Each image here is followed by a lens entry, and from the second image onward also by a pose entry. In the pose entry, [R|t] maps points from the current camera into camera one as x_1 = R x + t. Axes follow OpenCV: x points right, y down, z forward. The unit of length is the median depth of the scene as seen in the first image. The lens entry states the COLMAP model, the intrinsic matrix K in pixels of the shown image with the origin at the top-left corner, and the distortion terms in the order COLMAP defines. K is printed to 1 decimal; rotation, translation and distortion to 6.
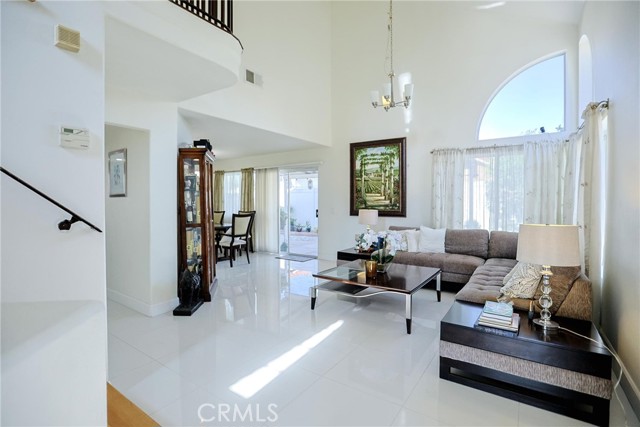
lens RADIAL K [[316.1, 0, 318.2], [0, 316.1, 208.1], [0, 0, 1]] dist [-0.045713, 0.014032]
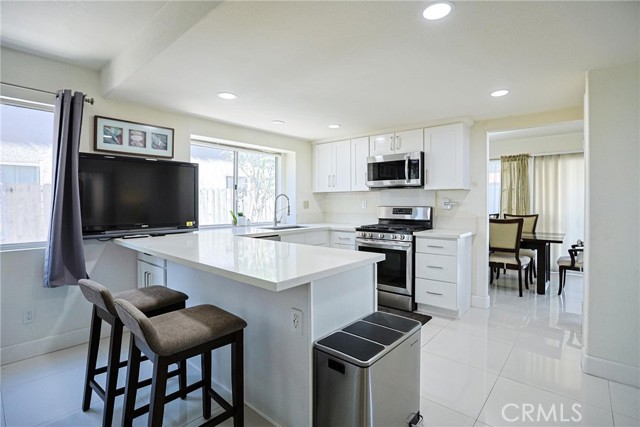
lens RADIAL K [[316.1, 0, 317.5], [0, 316.1, 202.6], [0, 0, 1]] dist [-0.045713, 0.014032]
pose [[0.996036, 0.000059, -0.088948, -0.816618], [-0.002148, 0.999724, -0.023396, 0.000783], [0.088922, 0.023495, 0.995761, 0.333847]]
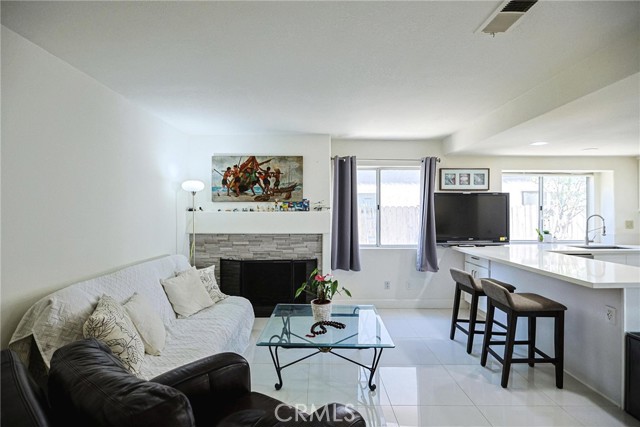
lens RADIAL K [[303.1, 0, 315.7], [0, 303.1, 213.8], [0, 0, 1]] dist [-0.024460, 0.005790]
pose [[0.580882, -0.000408, -0.813988, -0.773907], [-0.017851, 0.999753, -0.013240, -0.015183], [0.813792, 0.022221, 0.580731, 0.106830]]
